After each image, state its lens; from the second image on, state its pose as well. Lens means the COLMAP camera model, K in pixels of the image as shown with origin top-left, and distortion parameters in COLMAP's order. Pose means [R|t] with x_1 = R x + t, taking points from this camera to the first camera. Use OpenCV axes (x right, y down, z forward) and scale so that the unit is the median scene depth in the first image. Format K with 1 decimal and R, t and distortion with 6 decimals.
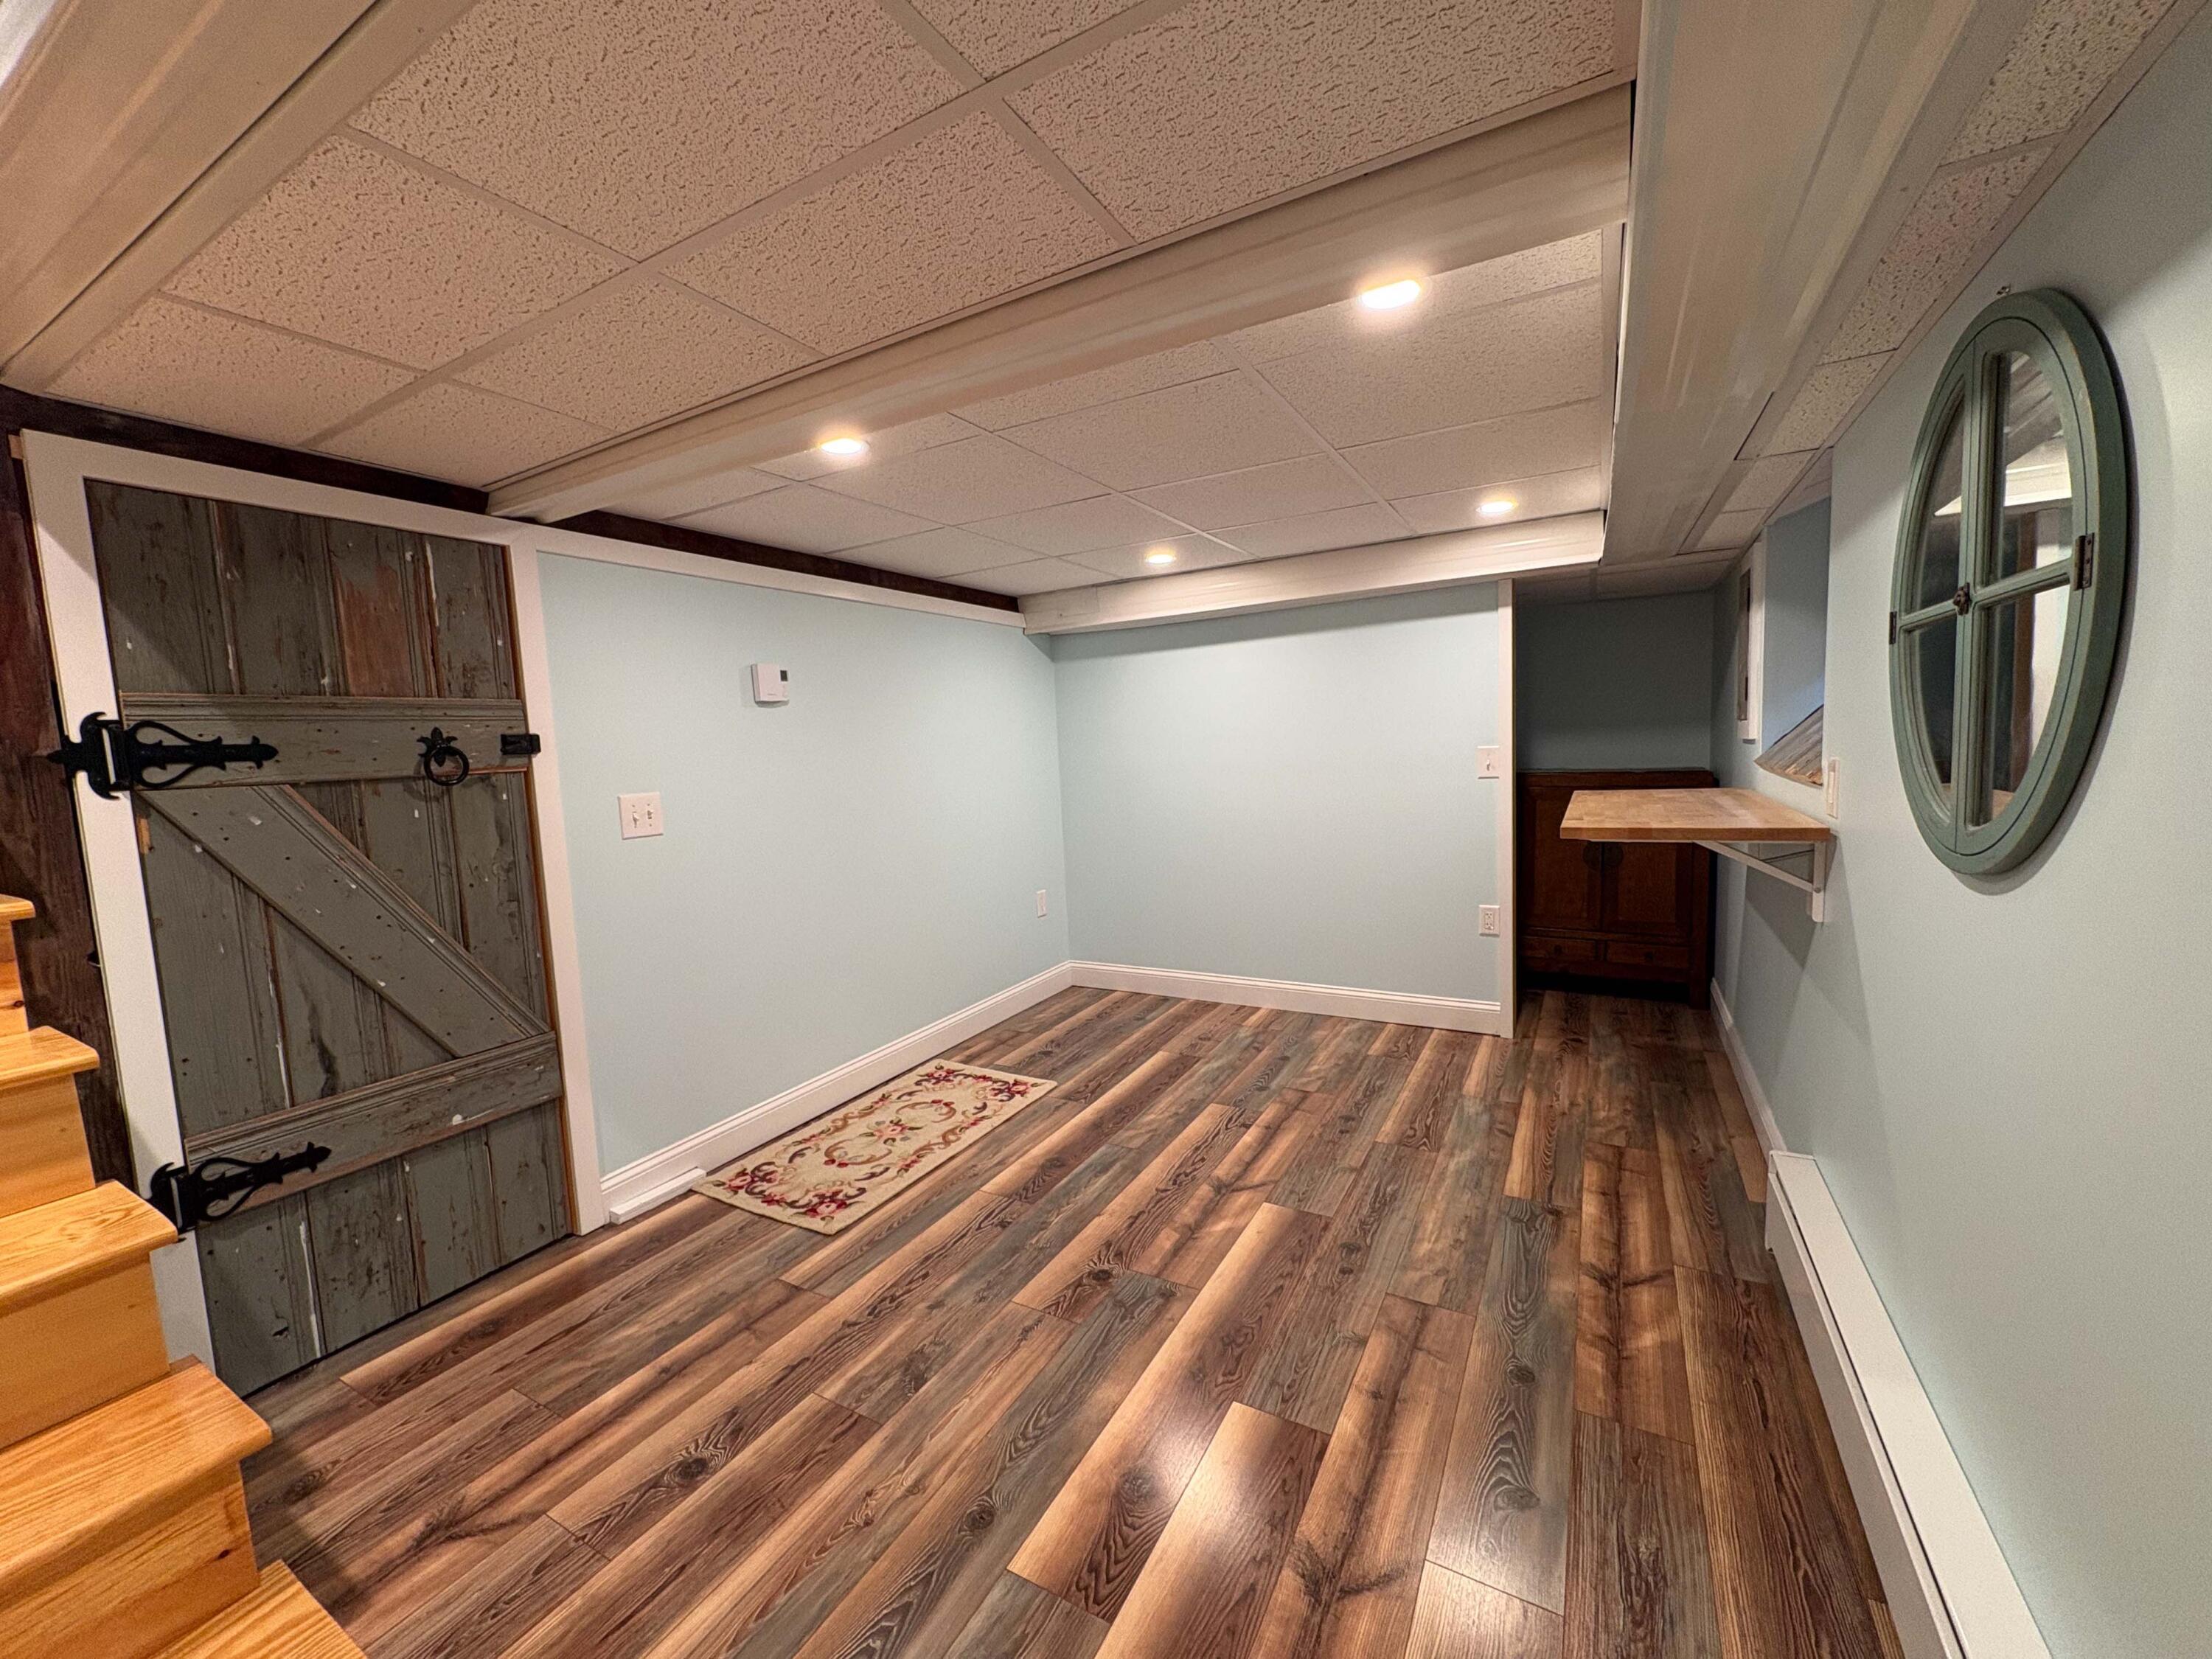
lens RADIAL K [[883.4, 0, 1106.0], [0, 883.4, 829.2], [0, 0, 1]] dist [0.001108, 0.000214]
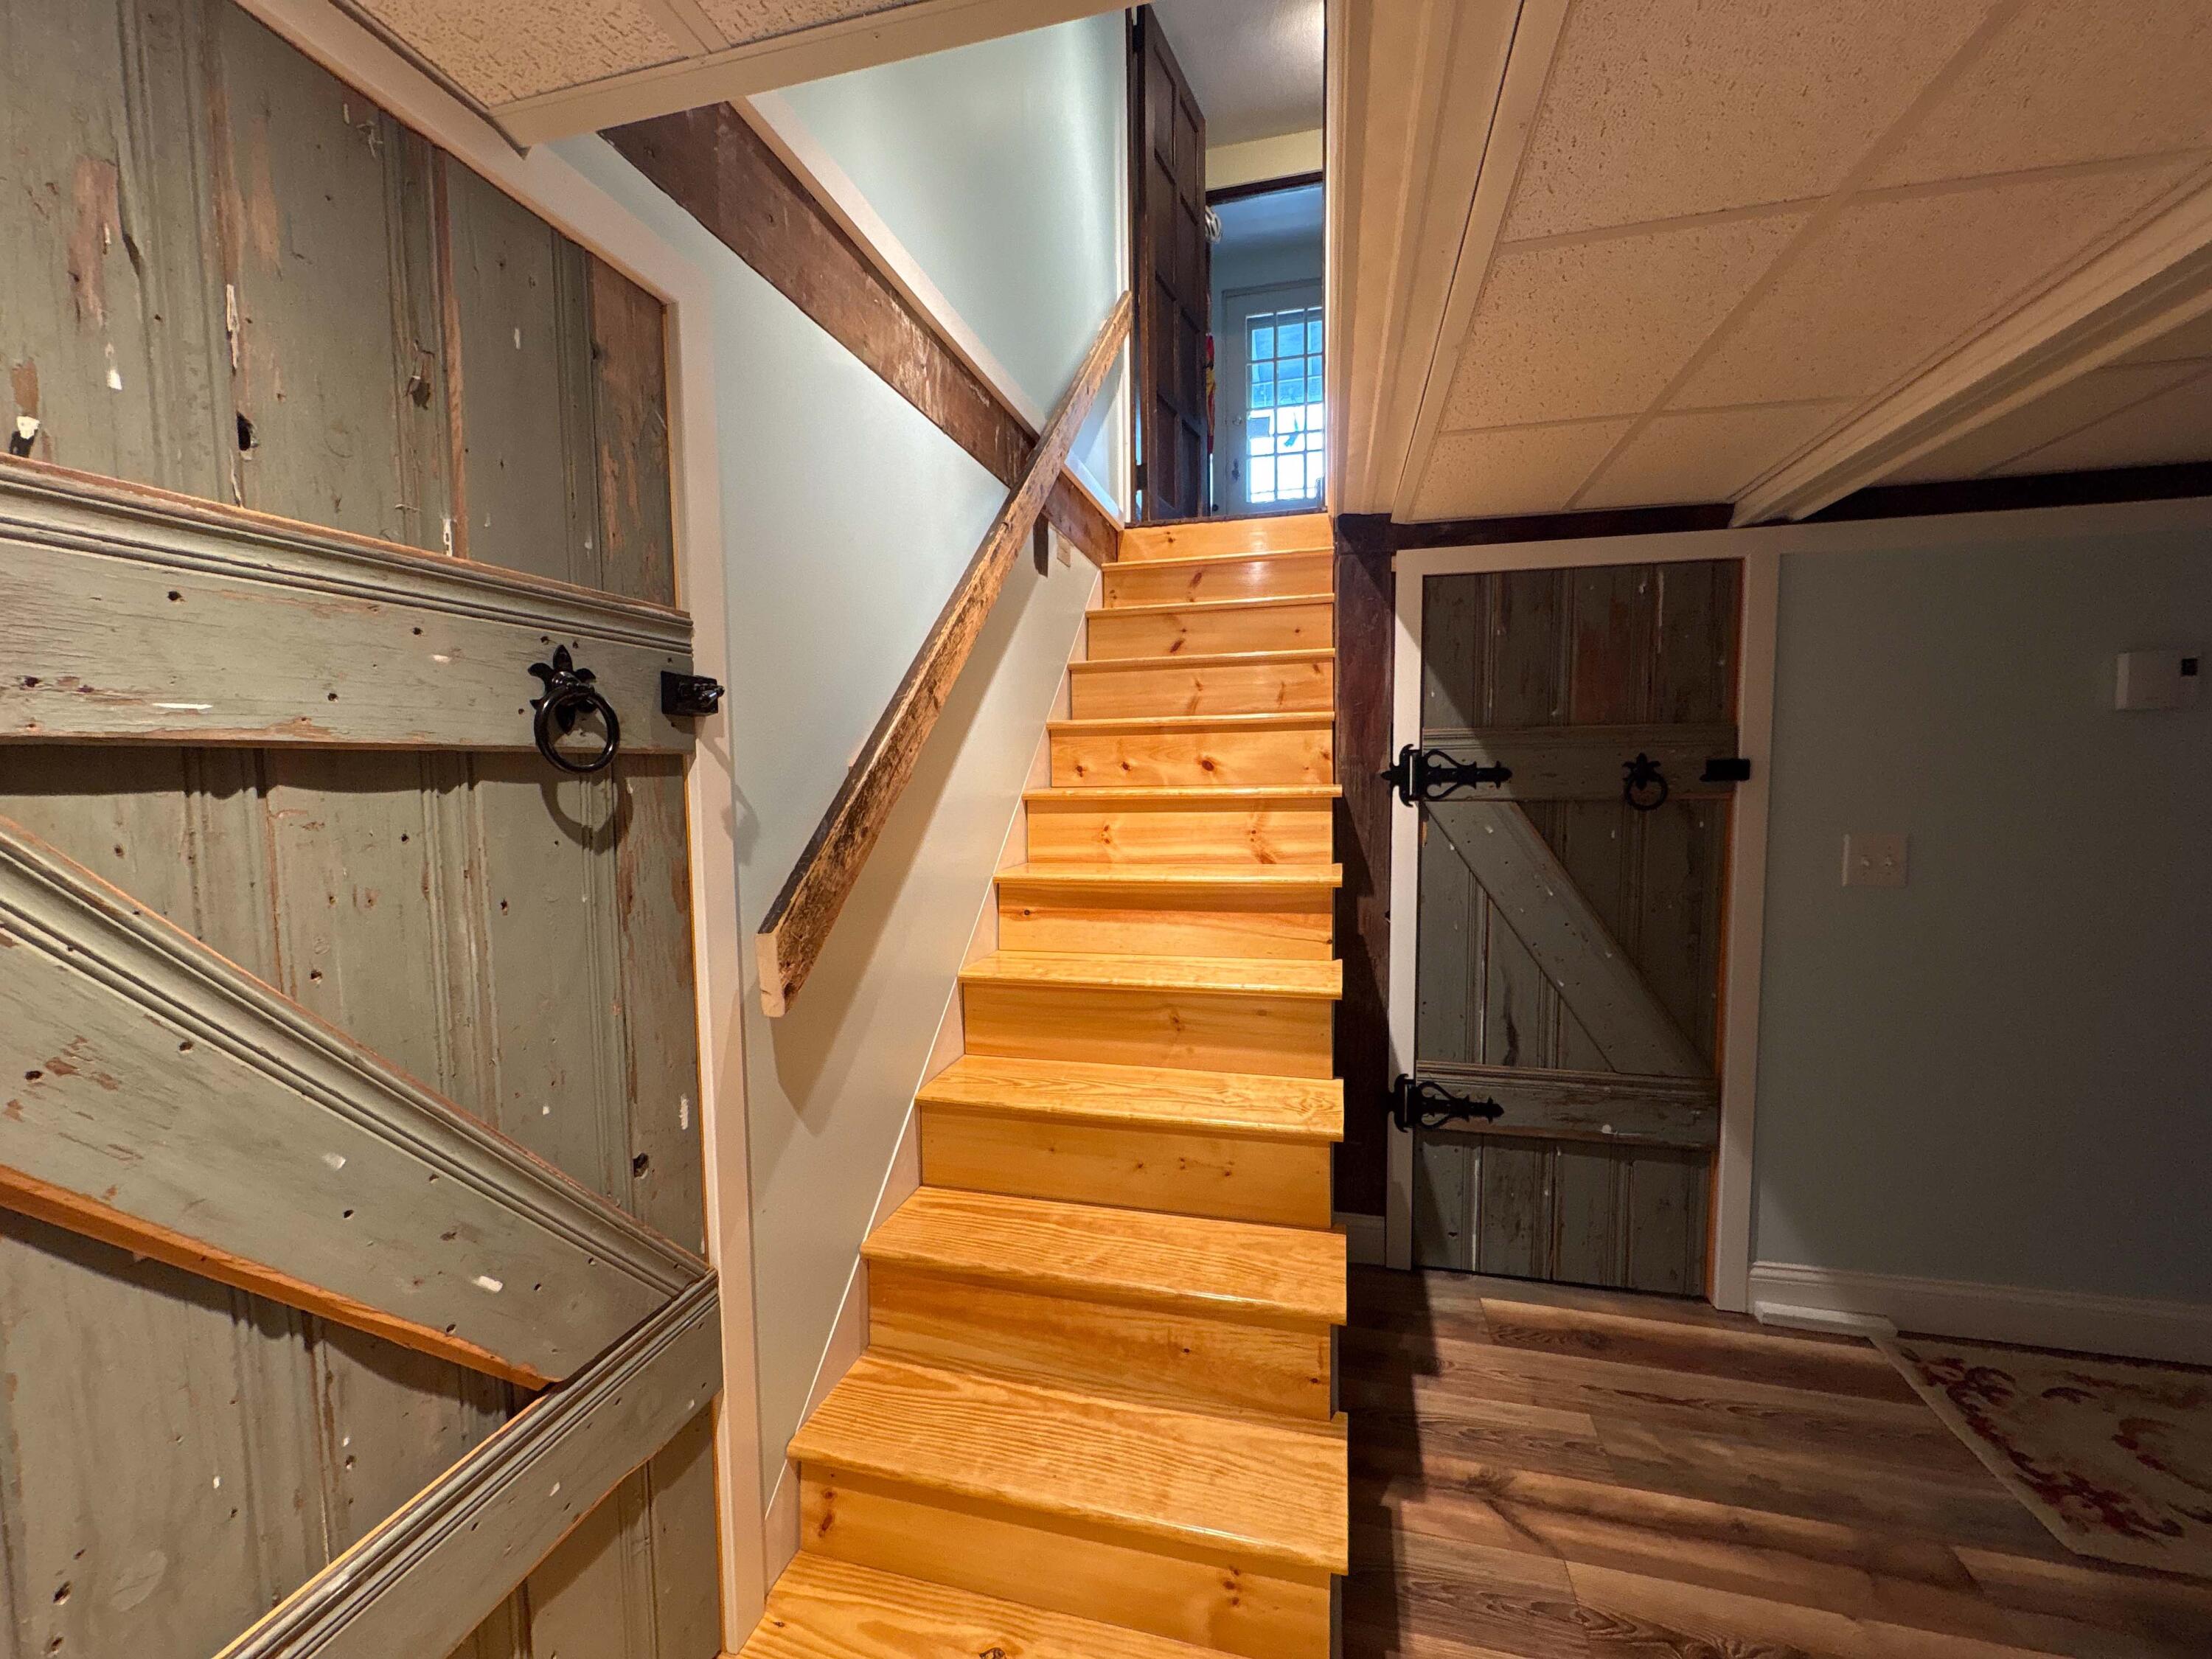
lens RADIAL K [[883.4, 0, 1108.6], [0, 883.4, 827.5], [0, 0, 1]] dist [0.001108, 0.000214]
pose [[0.267845, 0.106586, -0.957548, 0.073887], [-0.092956, 0.992084, 0.084428, -0.062799], [0.958967, 0.066396, 0.275633, 0.139430]]
